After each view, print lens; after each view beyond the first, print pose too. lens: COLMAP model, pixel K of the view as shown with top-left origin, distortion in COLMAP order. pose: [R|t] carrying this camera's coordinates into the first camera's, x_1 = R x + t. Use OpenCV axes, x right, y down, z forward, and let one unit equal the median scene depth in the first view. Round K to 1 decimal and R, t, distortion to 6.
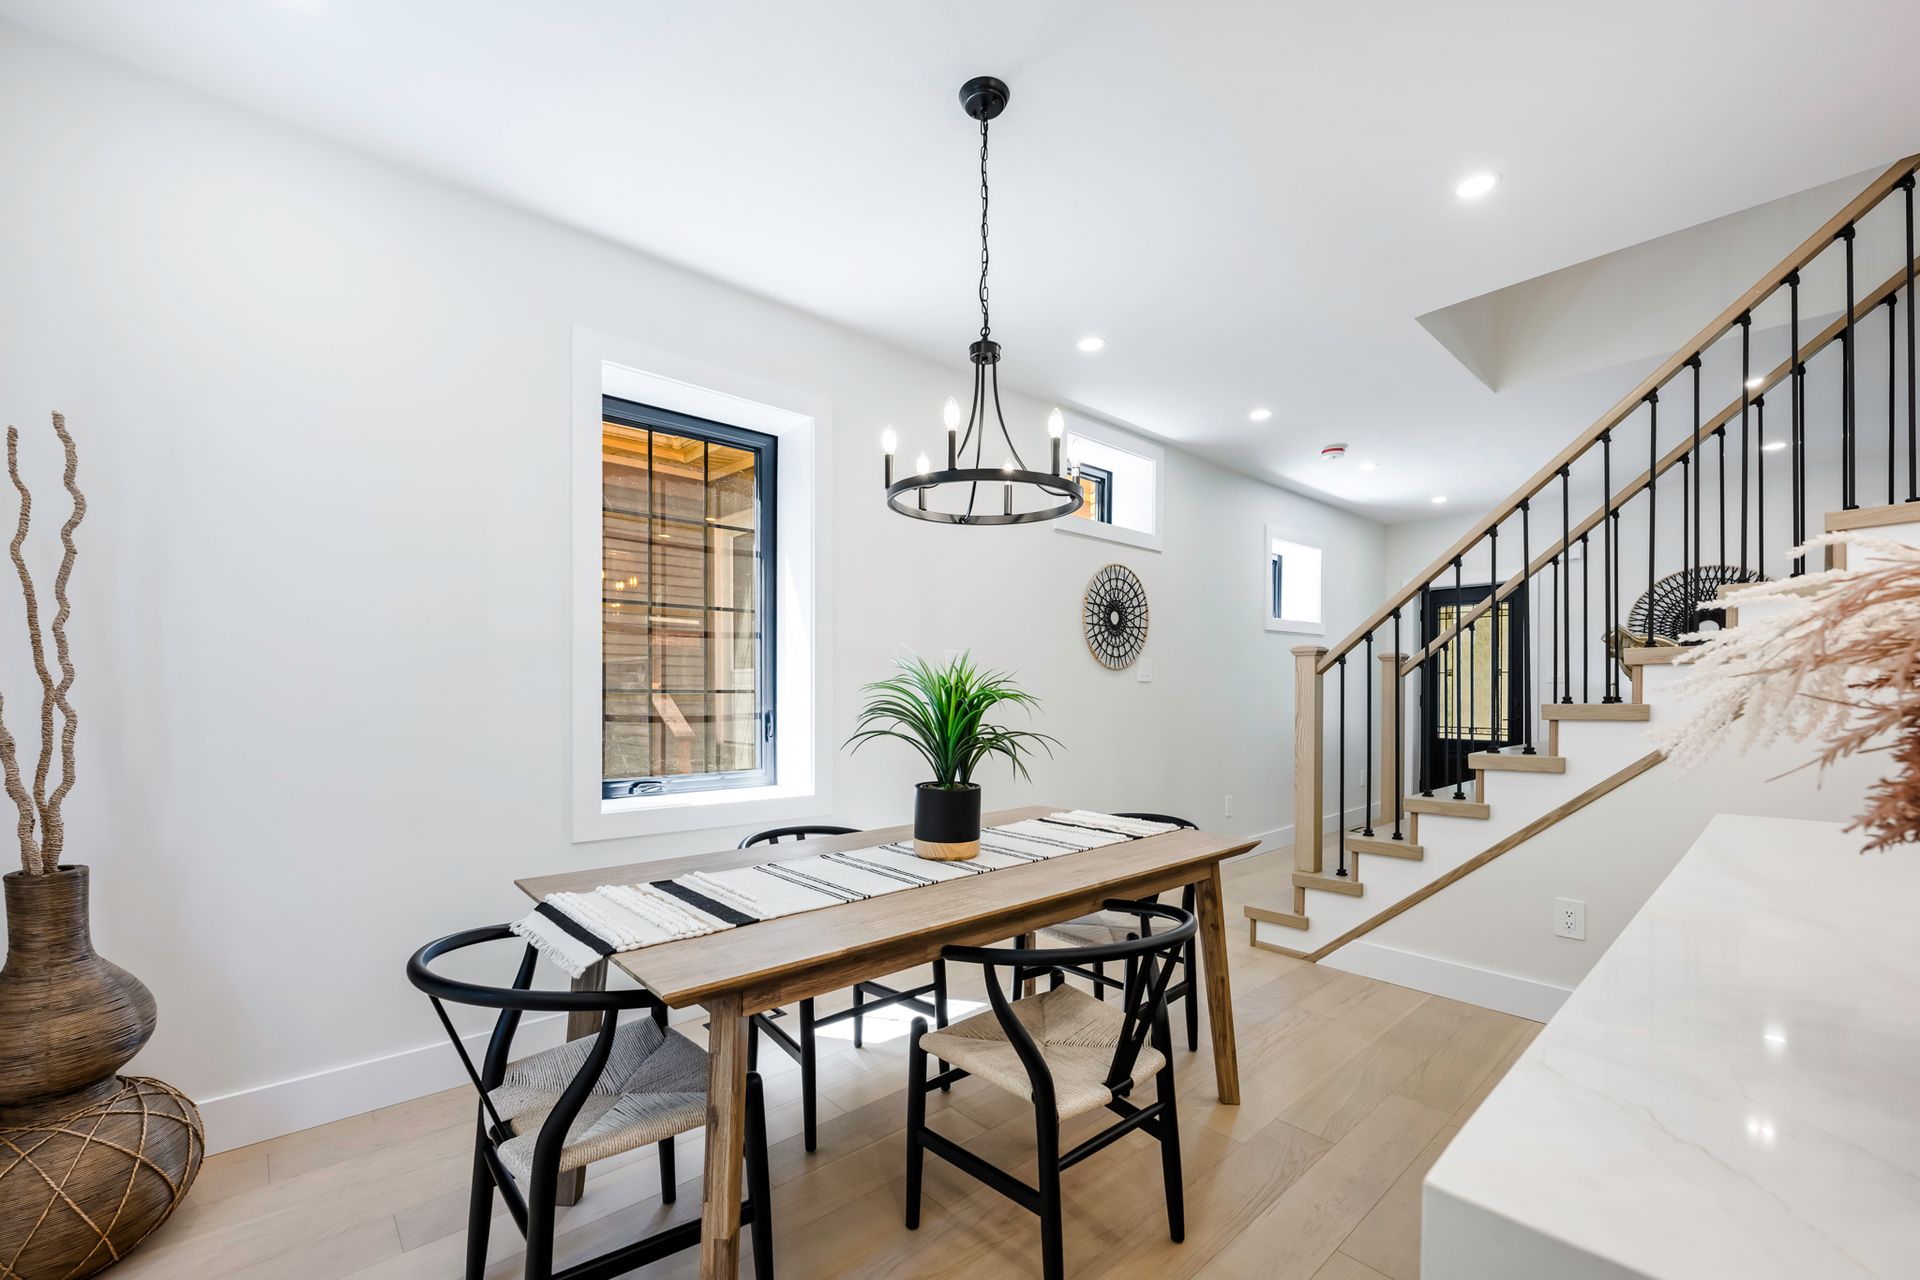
lens RADIAL K [[784.7, 0, 970.0], [0, 784.7, 688.1], [0, 0, 1]] dist [0.001638, 0.000182]
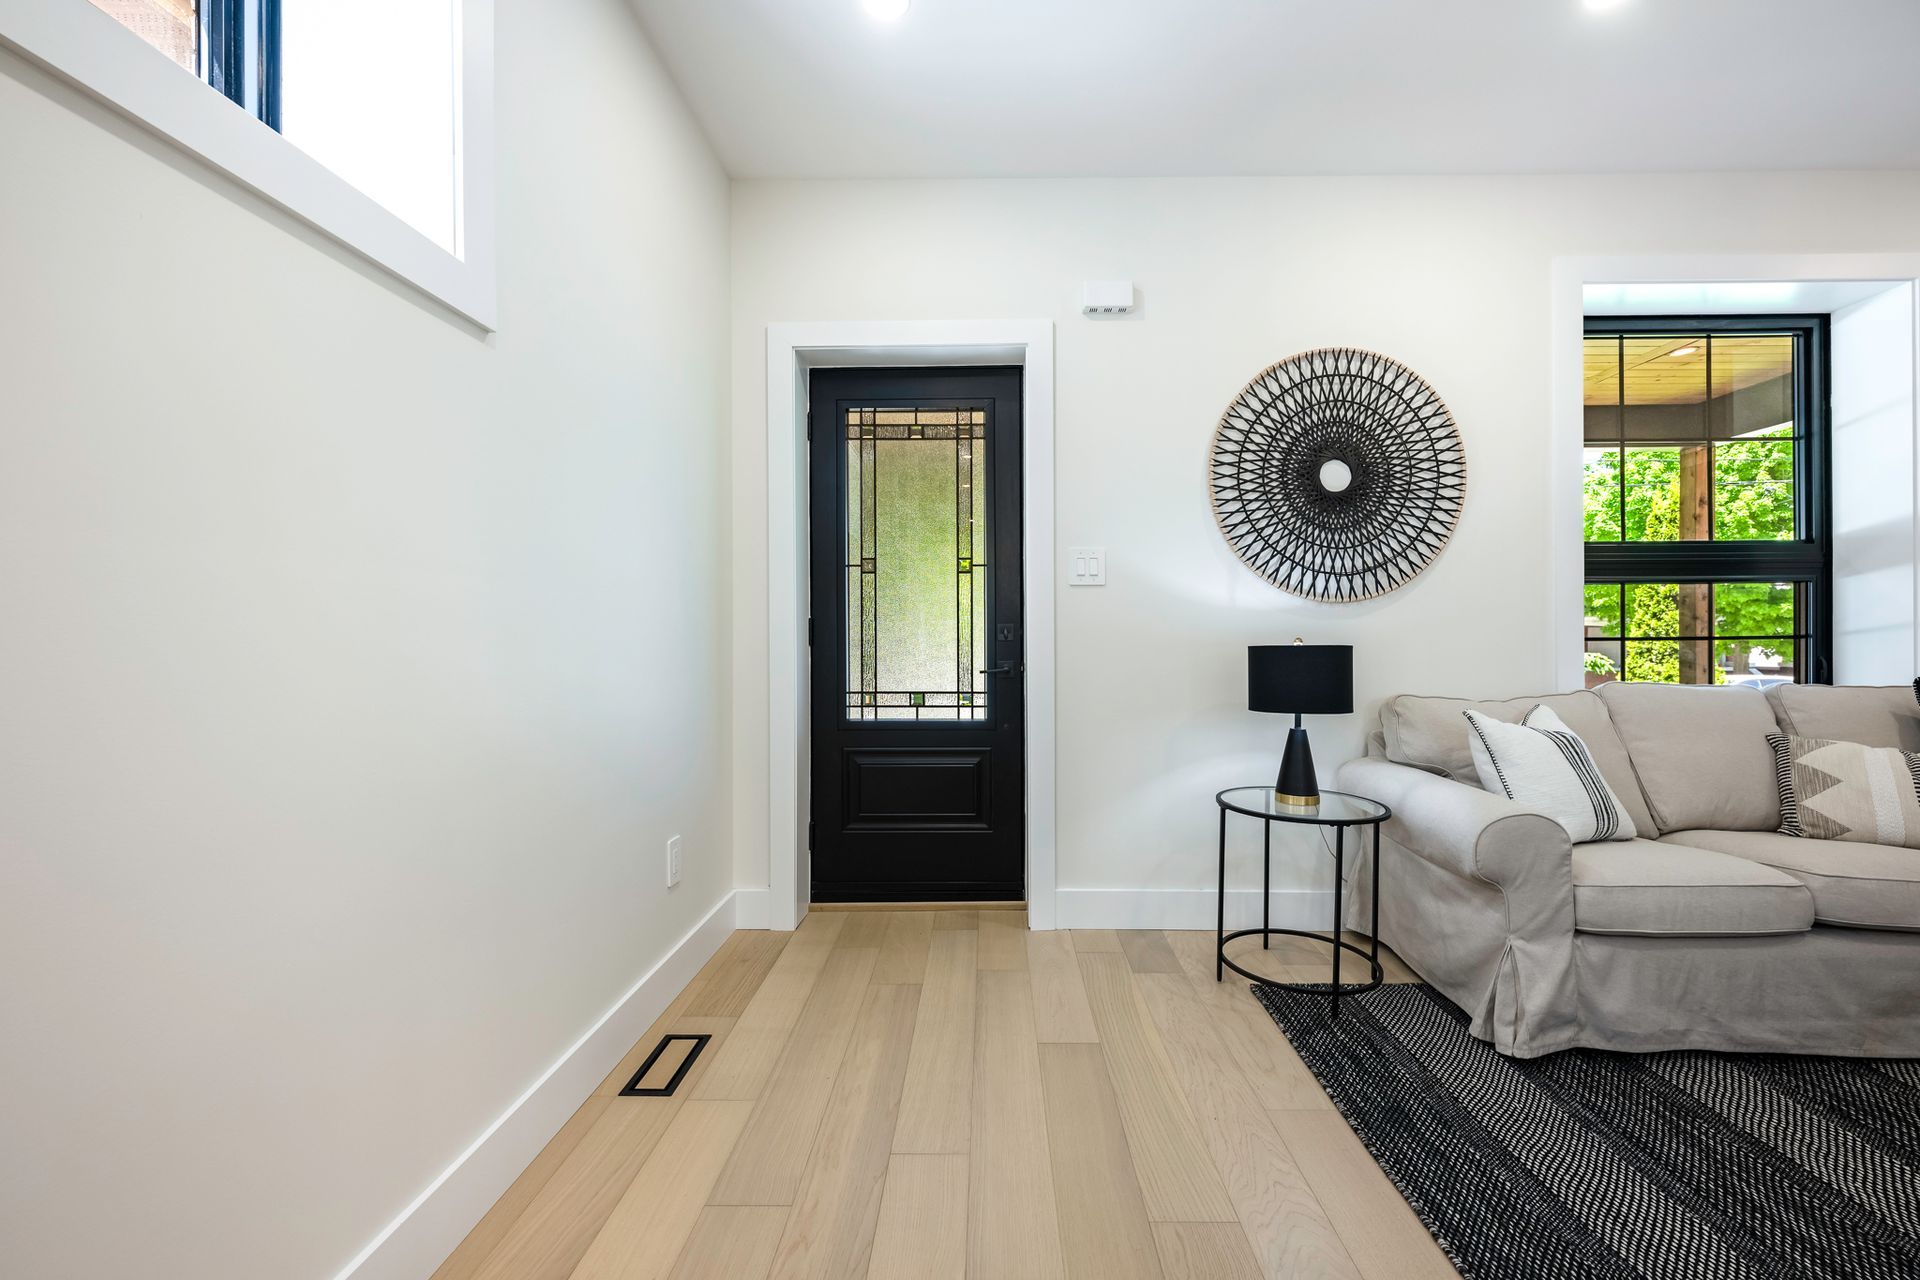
lens RADIAL K [[784.7, 0, 968.7], [0, 784.7, 641.0], [0, 0, 1]] dist [0.001638, 0.000182]
pose [[0.700071, -0.008567, 0.714022, 0.359255], [0.003196, 0.999956, 0.008865, 0.018786], [-0.714066, -0.003924, 0.700068, 0.691640]]
